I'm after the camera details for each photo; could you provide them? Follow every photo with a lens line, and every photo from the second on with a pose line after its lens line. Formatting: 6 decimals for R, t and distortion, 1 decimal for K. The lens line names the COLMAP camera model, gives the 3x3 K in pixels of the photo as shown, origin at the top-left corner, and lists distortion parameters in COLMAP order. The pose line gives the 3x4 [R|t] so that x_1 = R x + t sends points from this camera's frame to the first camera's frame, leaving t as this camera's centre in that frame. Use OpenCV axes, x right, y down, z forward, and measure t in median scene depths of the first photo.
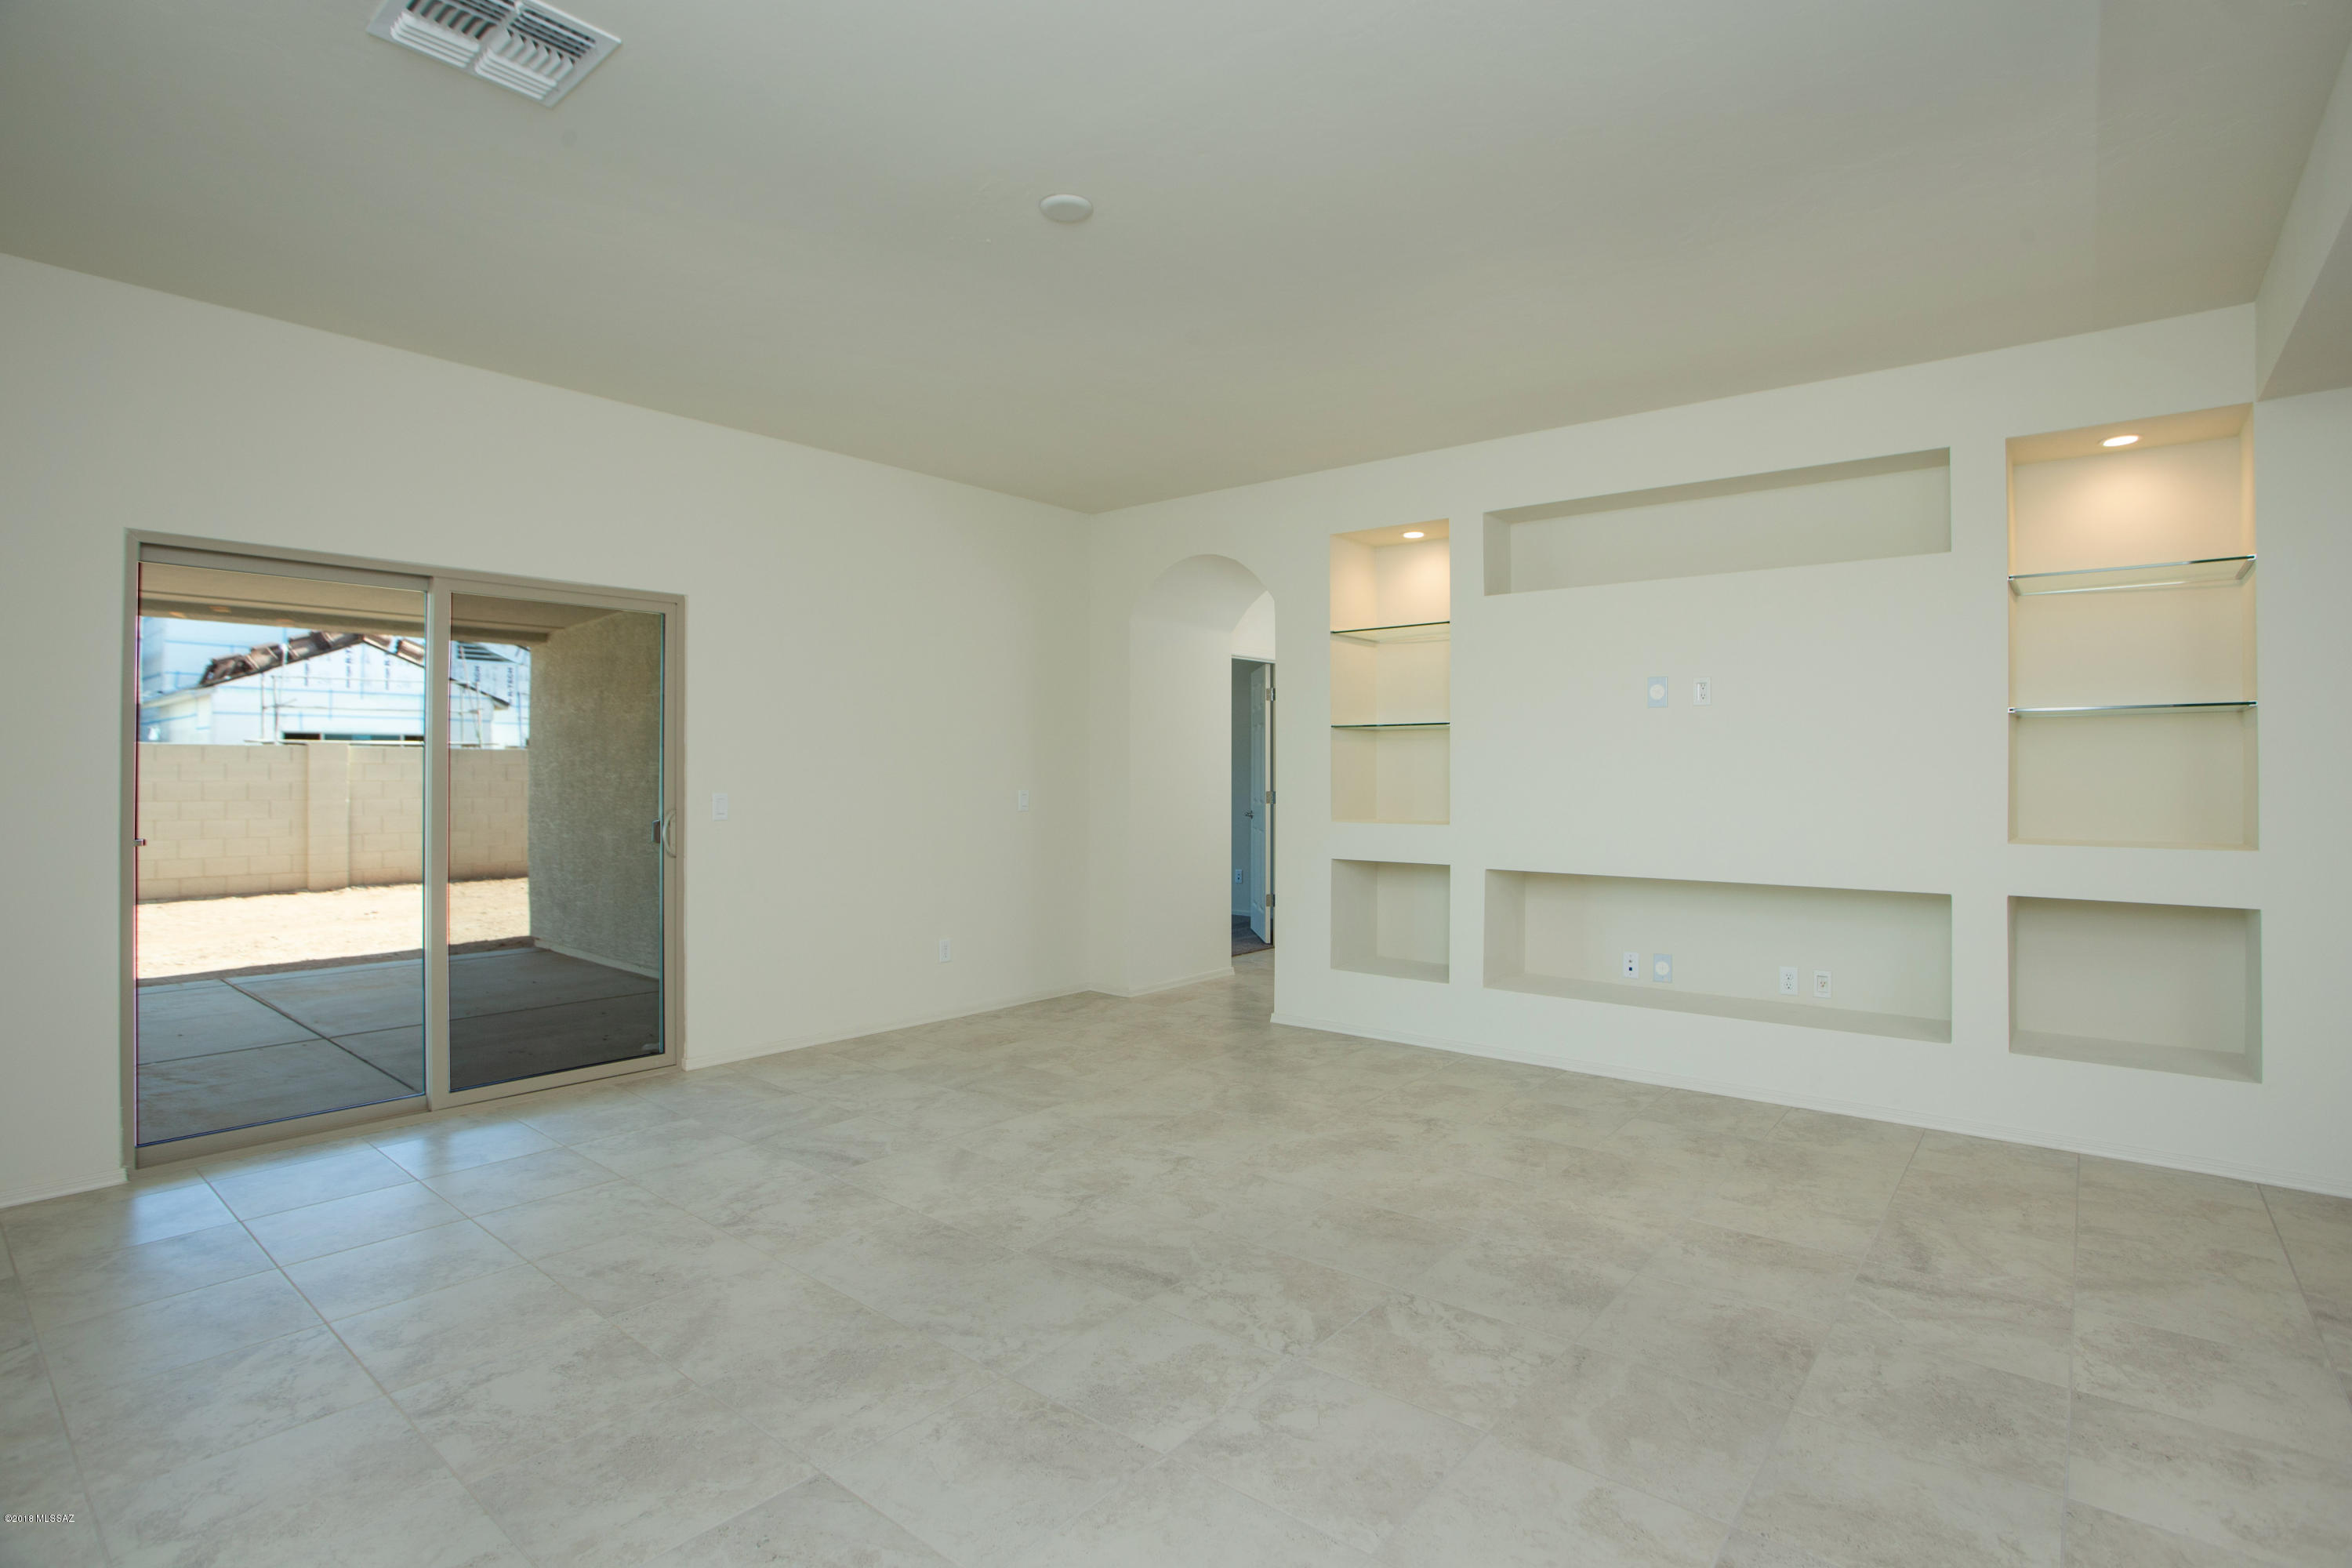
lens RADIAL K [[1122.0, 0, 1172.6], [0, 1122.0, 786.1], [0, 0, 1]] dist [-0.037642, 0.000028]
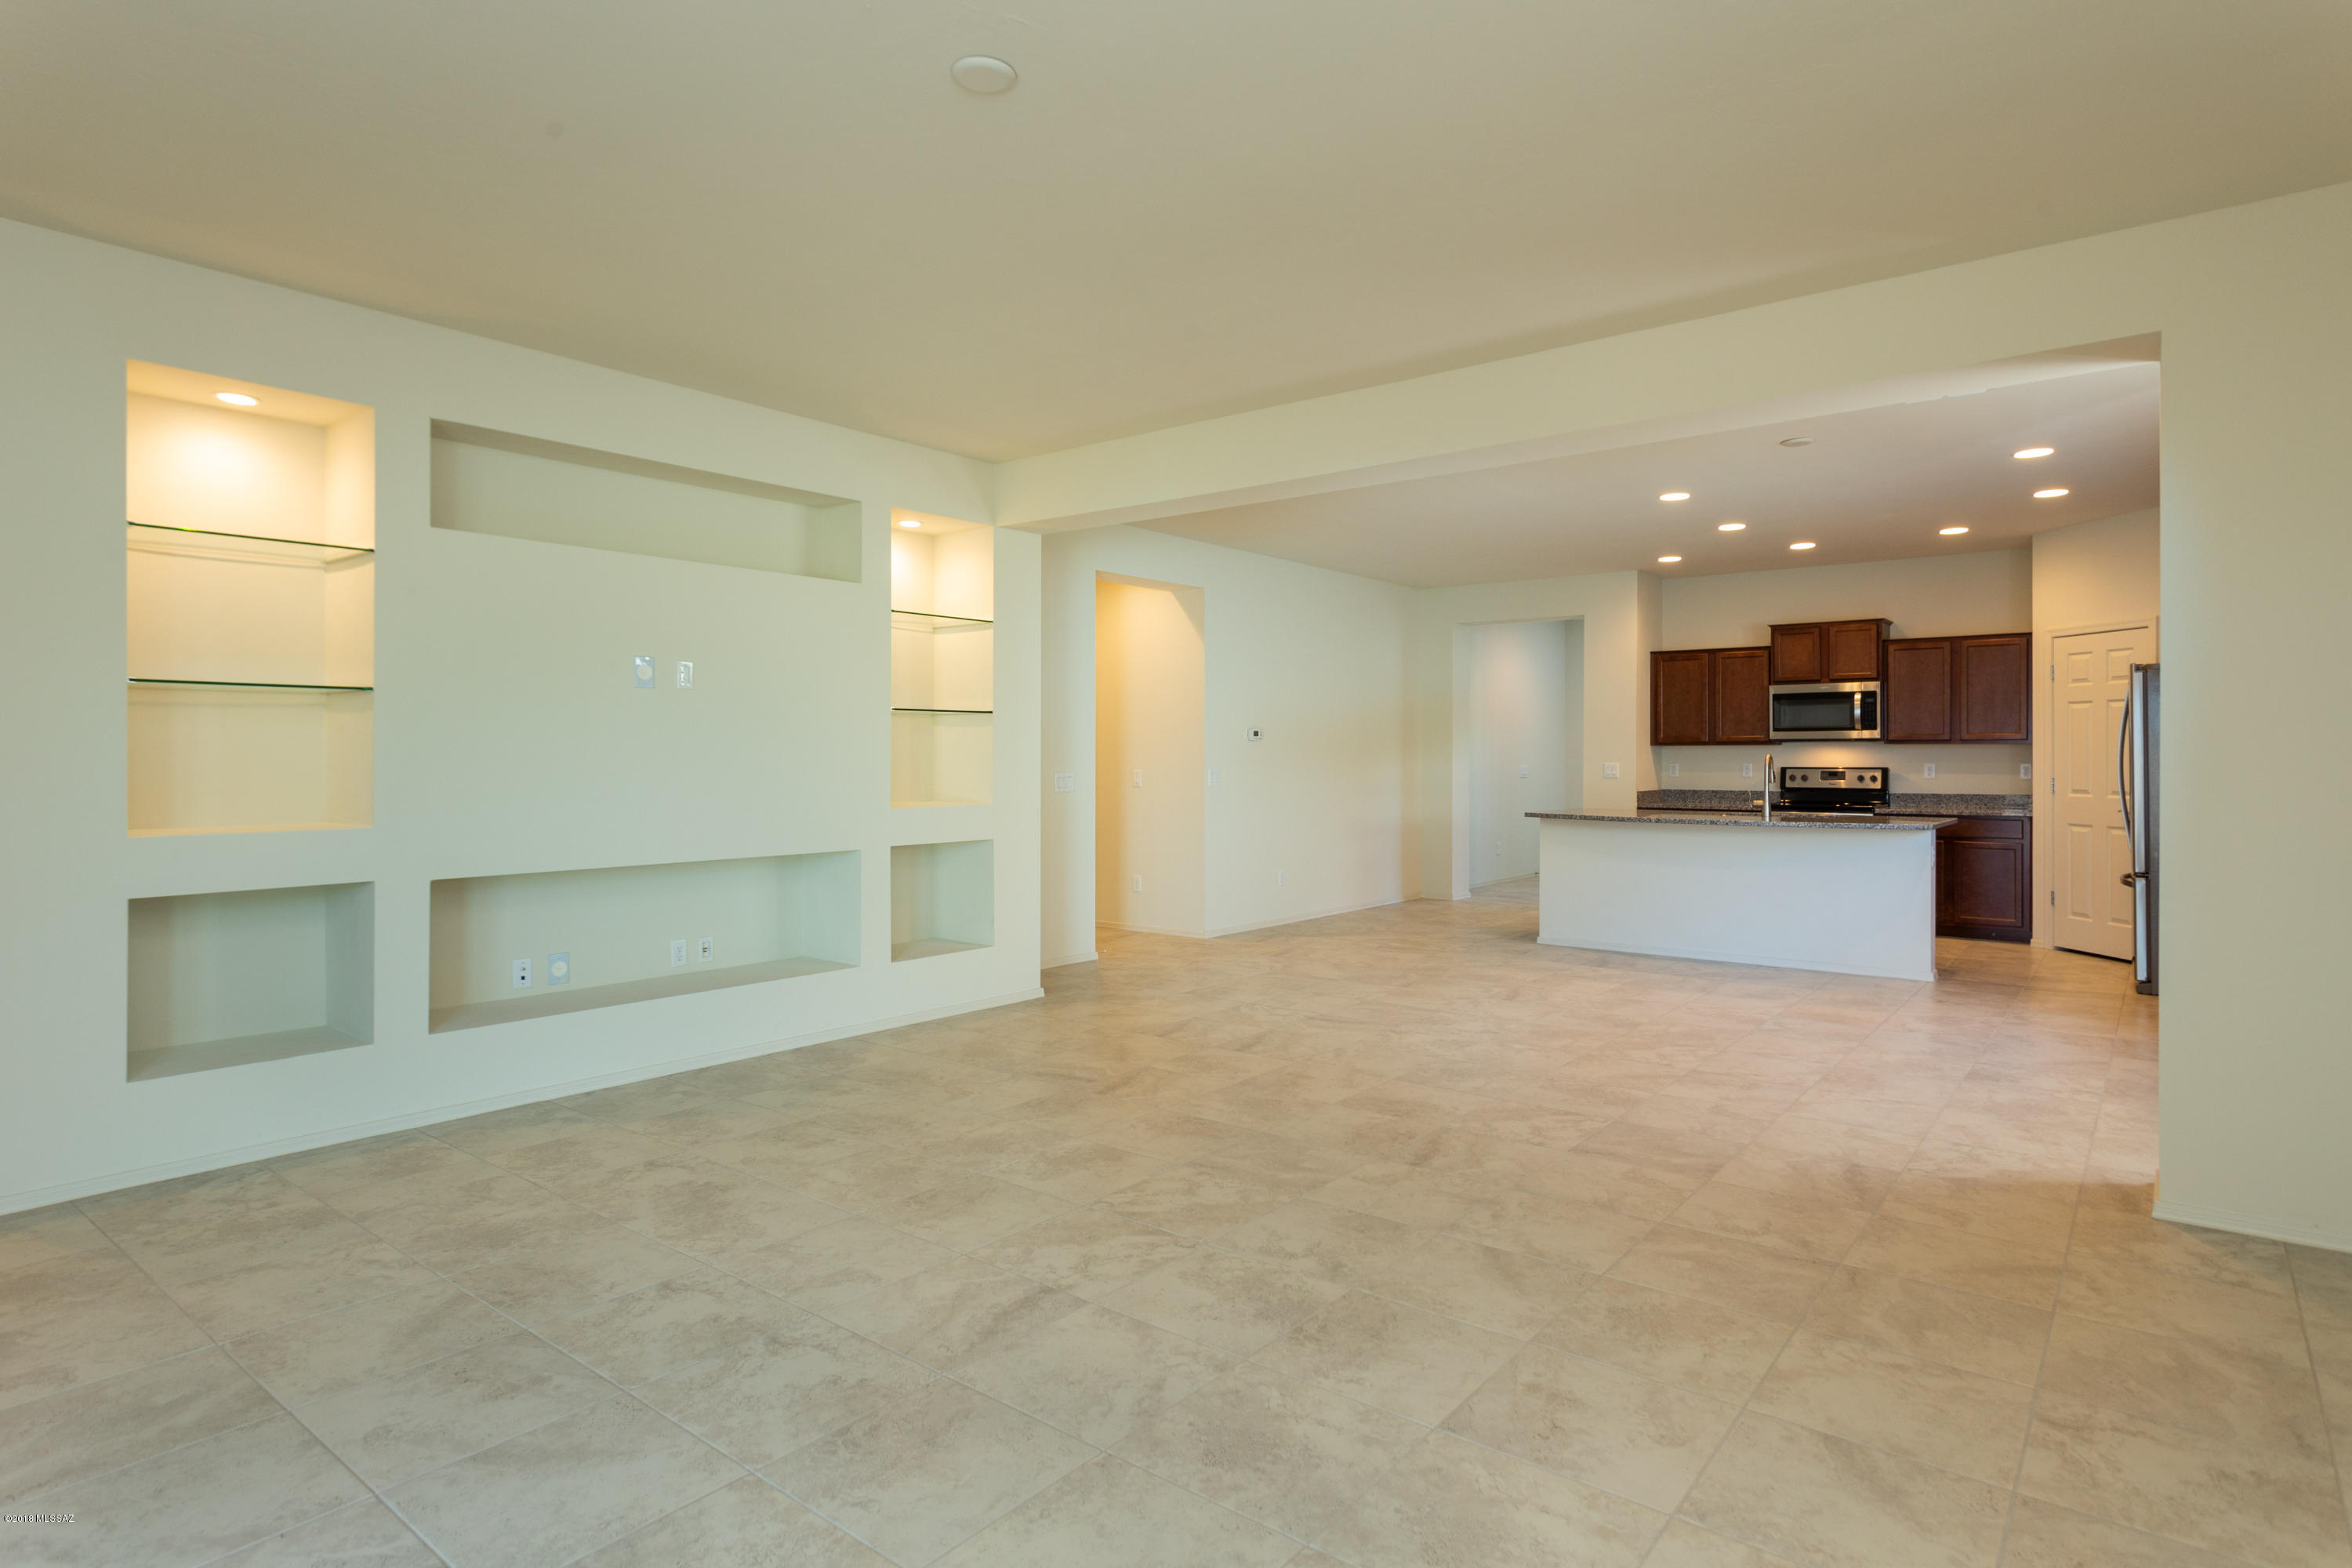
lens RADIAL K [[1255.4, 0, 1175.5], [0, 1255.4, 761.1], [0, 0, 1]] dist [-0.003409, 0.001857]
pose [[-0.020687, 0.000353, 0.999786, -0.872799], [0.008189, 0.999966, -0.000184, -0.004873], [-0.999752, 0.008184, -0.020689, 0.737138]]
